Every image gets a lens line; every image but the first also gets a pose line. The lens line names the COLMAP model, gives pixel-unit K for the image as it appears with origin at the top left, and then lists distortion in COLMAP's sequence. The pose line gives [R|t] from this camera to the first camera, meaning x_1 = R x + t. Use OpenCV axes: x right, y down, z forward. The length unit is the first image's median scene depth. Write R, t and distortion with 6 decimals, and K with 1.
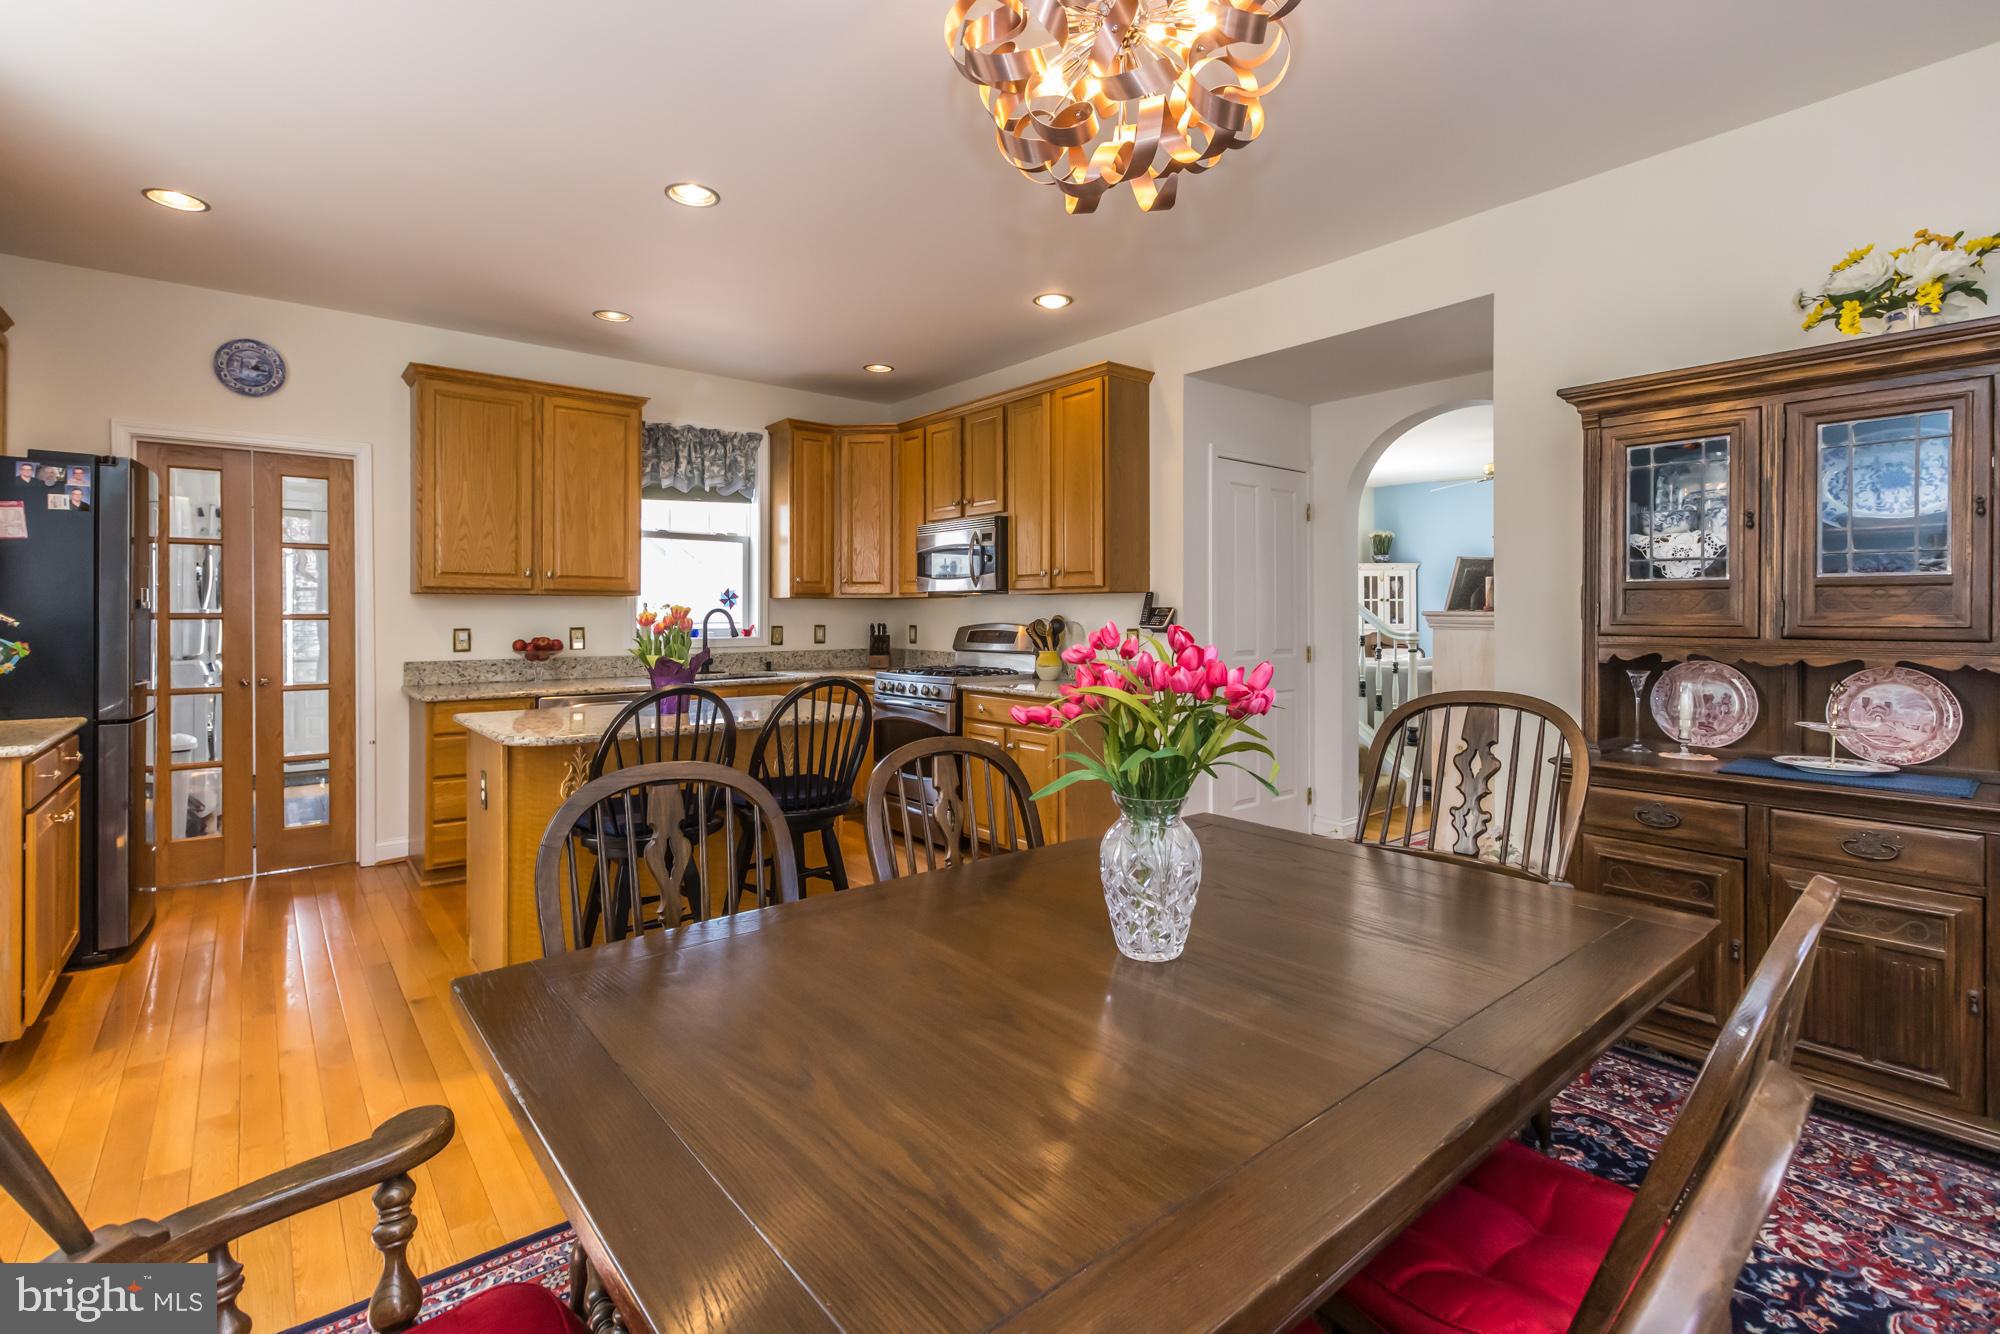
lens RADIAL K [[923.3, 0, 990.8], [0, 923.3, 613.0], [0, 0, 1]] dist [0.018242, -0.001616]
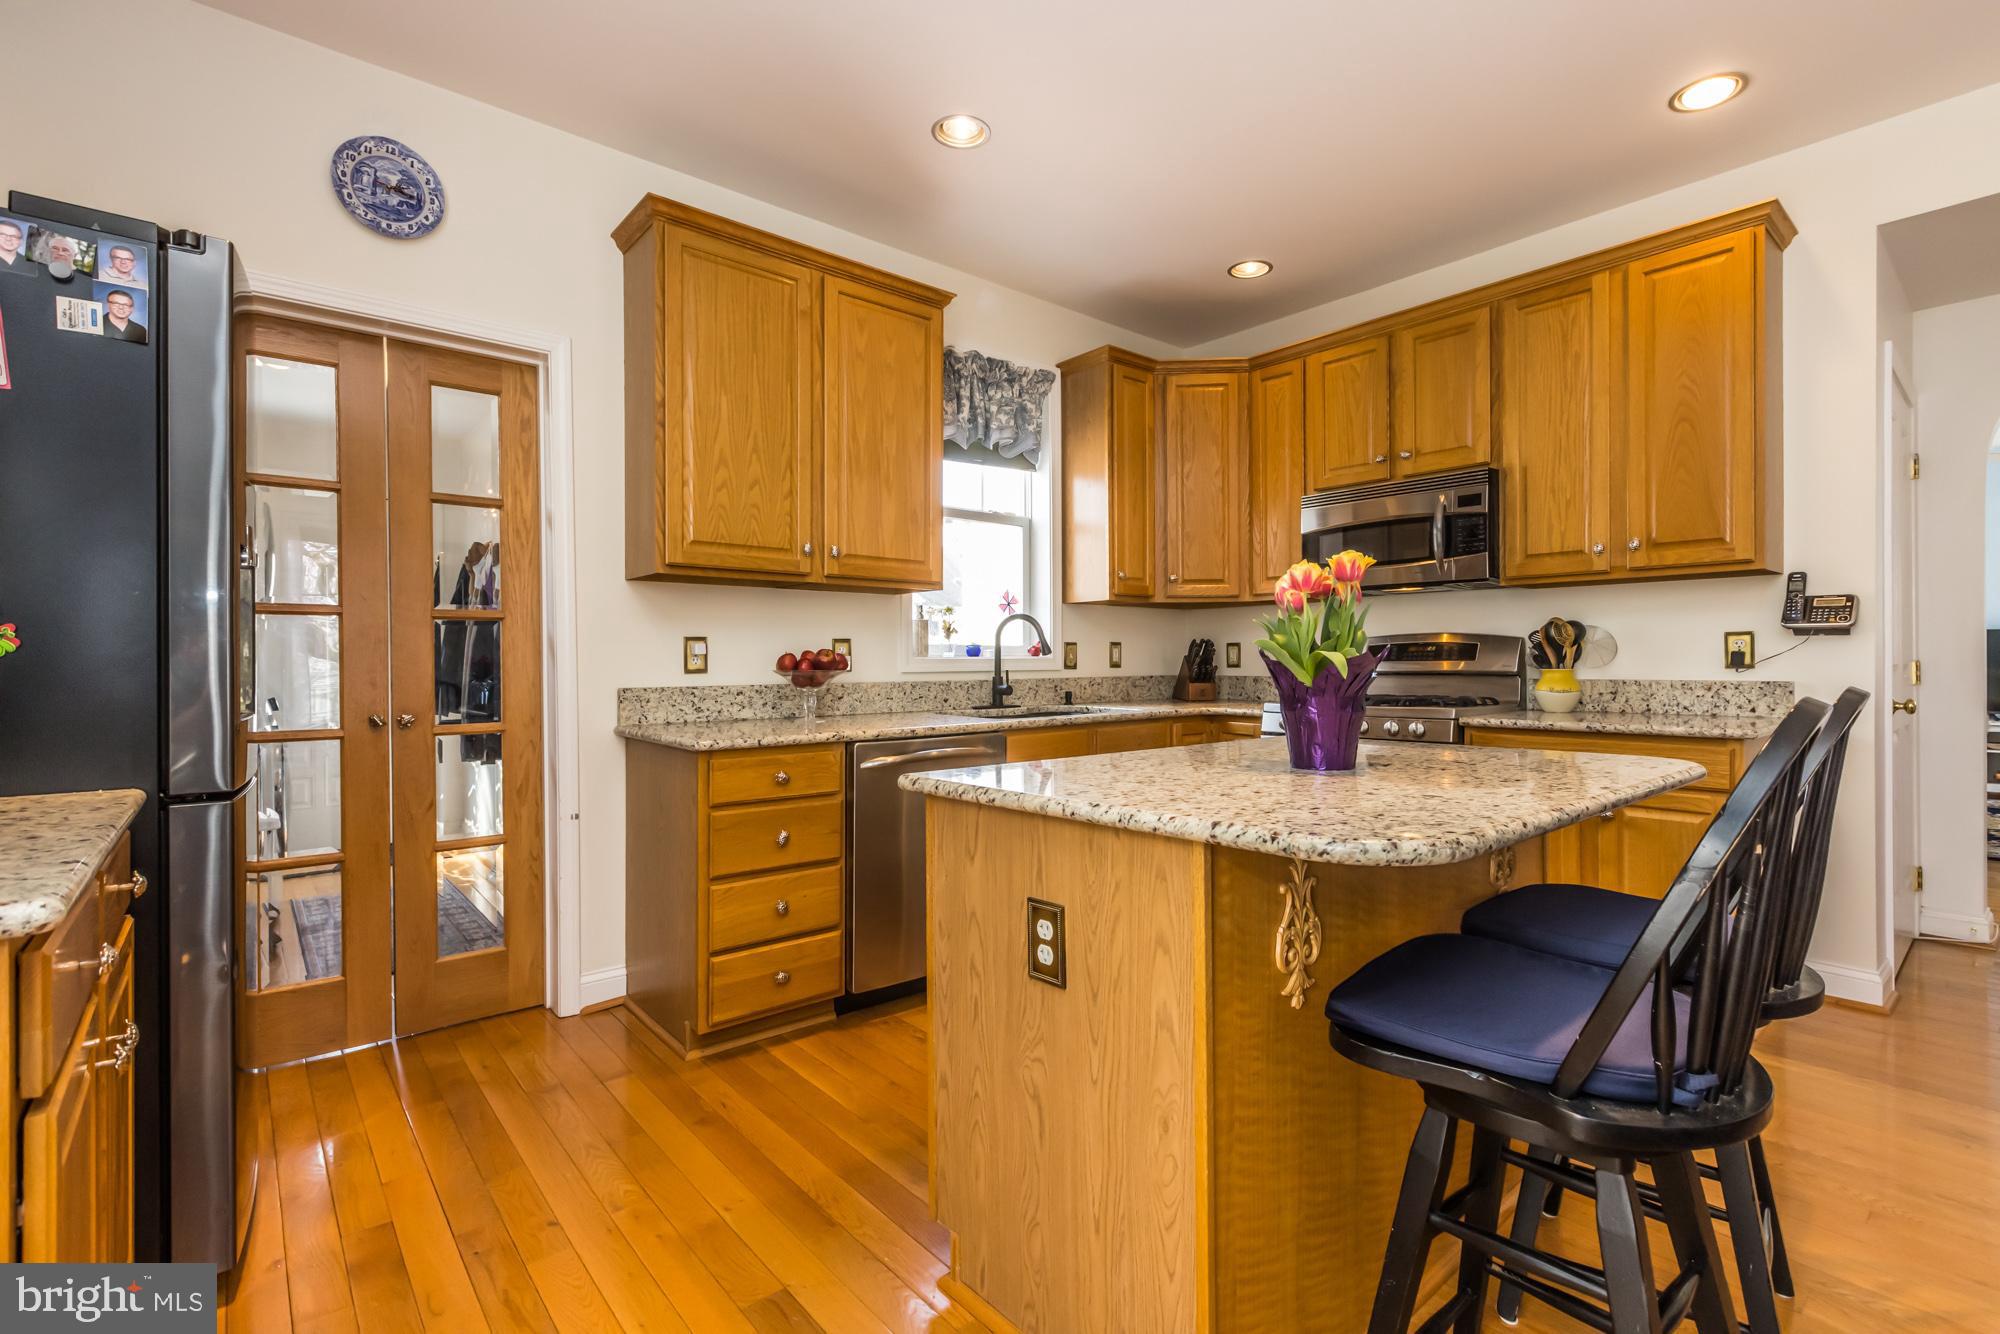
lens RADIAL K [[905.5, 0, 1001.5], [0, 905.5, 662.4], [0, 0, 1]] dist [0.008592, -0.000138]
pose [[0.999465, -0.004997, 0.032330, -0.380513], [0.004932, 0.999986, 0.002090, 0.034350], [-0.032340, -0.001929, 0.999475, 0.367256]]
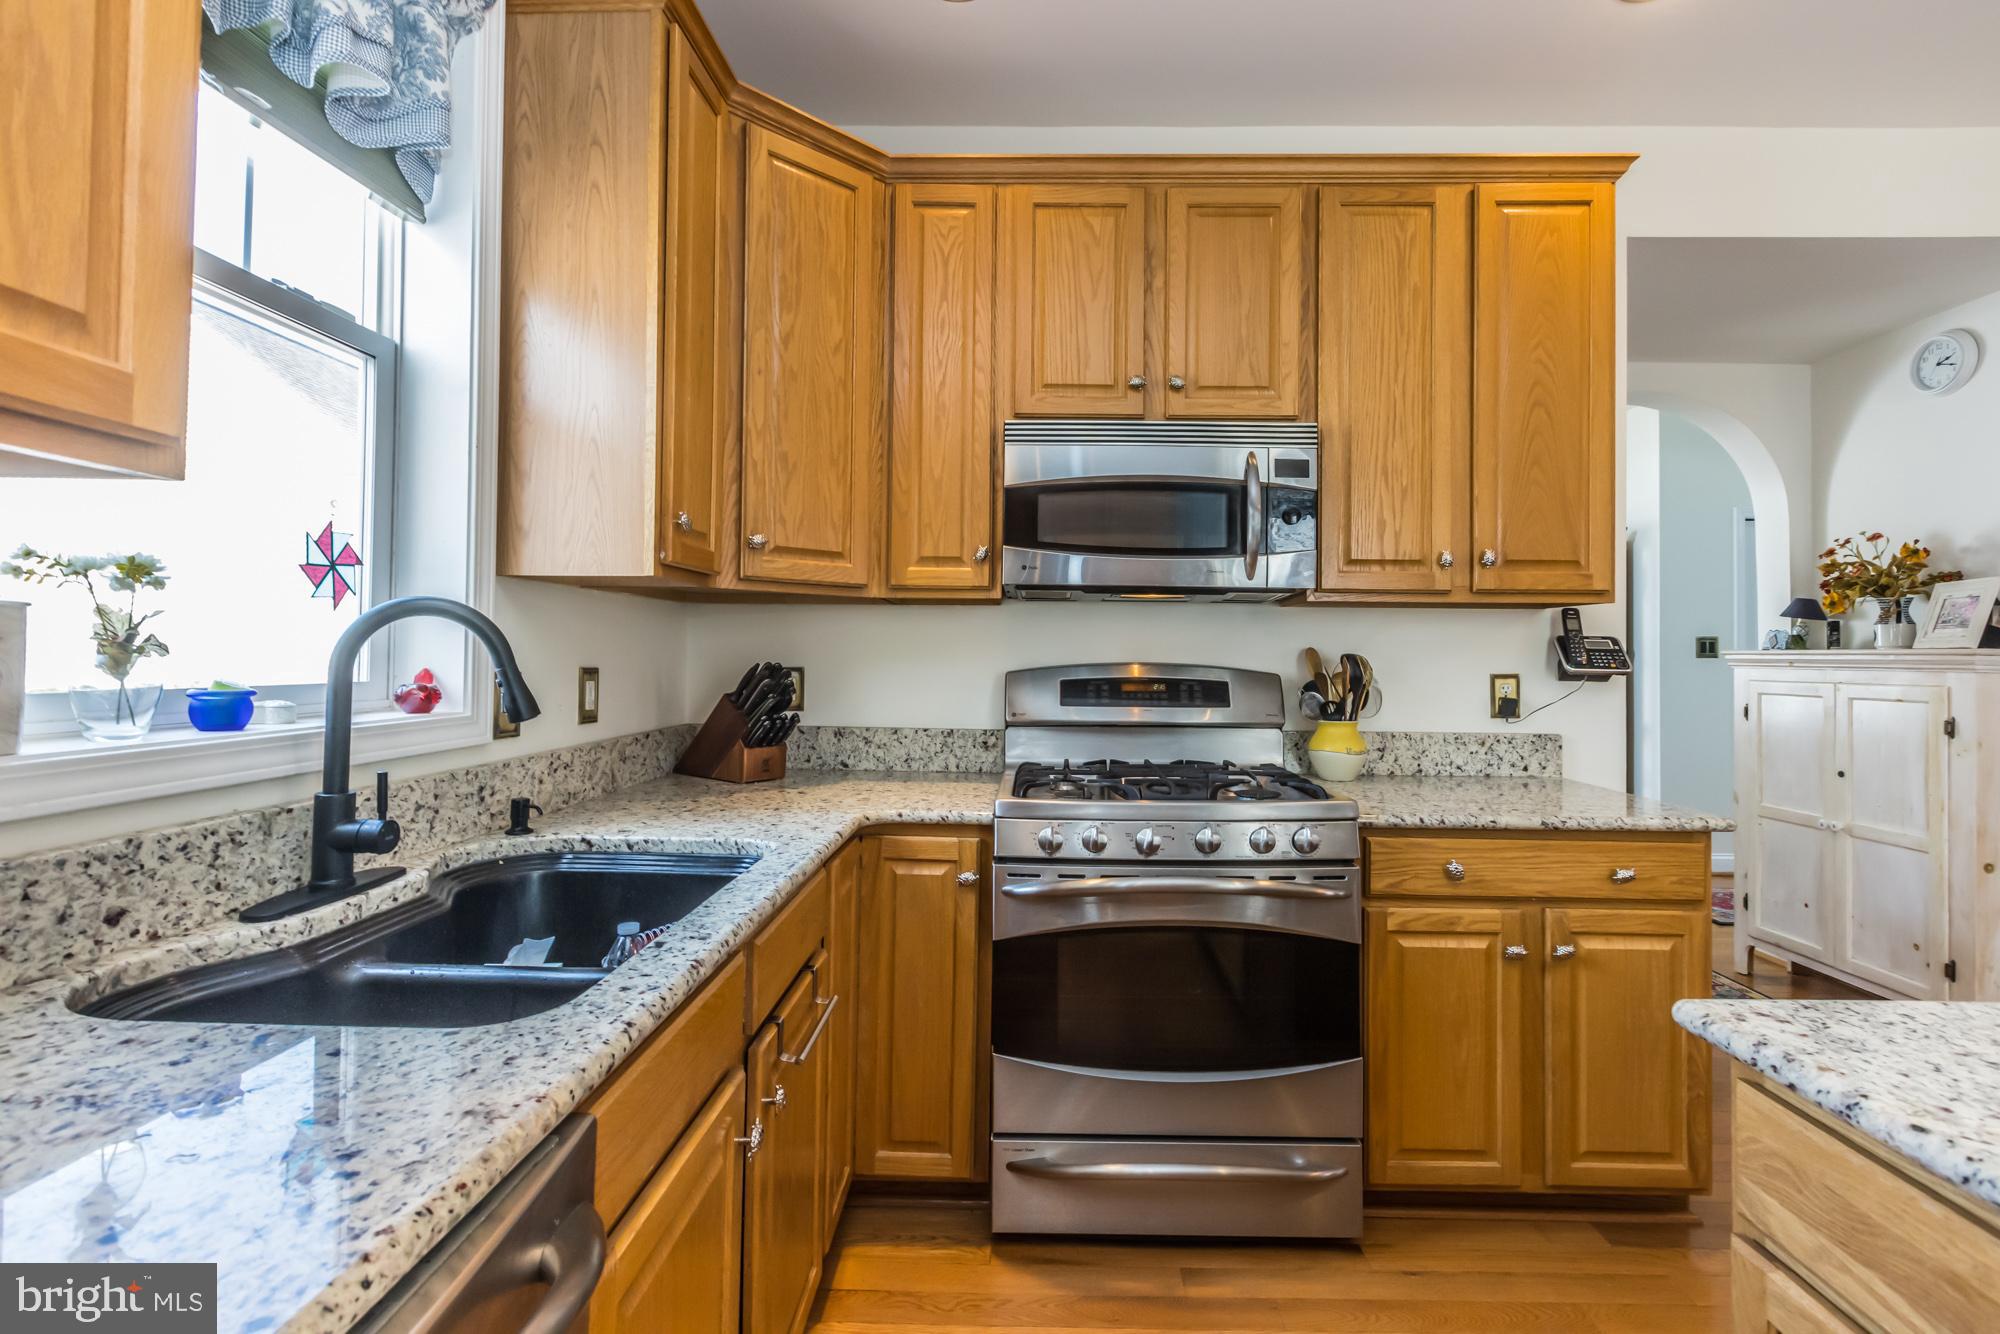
lens RADIAL K [[909.3, 0, 1029.3], [0, 909.3, 635.9], [0, 0, 1]] dist [0.009305, -0.000068]
pose [[0.633853, 0.021991, 0.773141, -0.432462], [-0.010405, 0.999748, -0.019907, 0.008447], [-0.773384, 0.004573, 0.633922, 0.853578]]
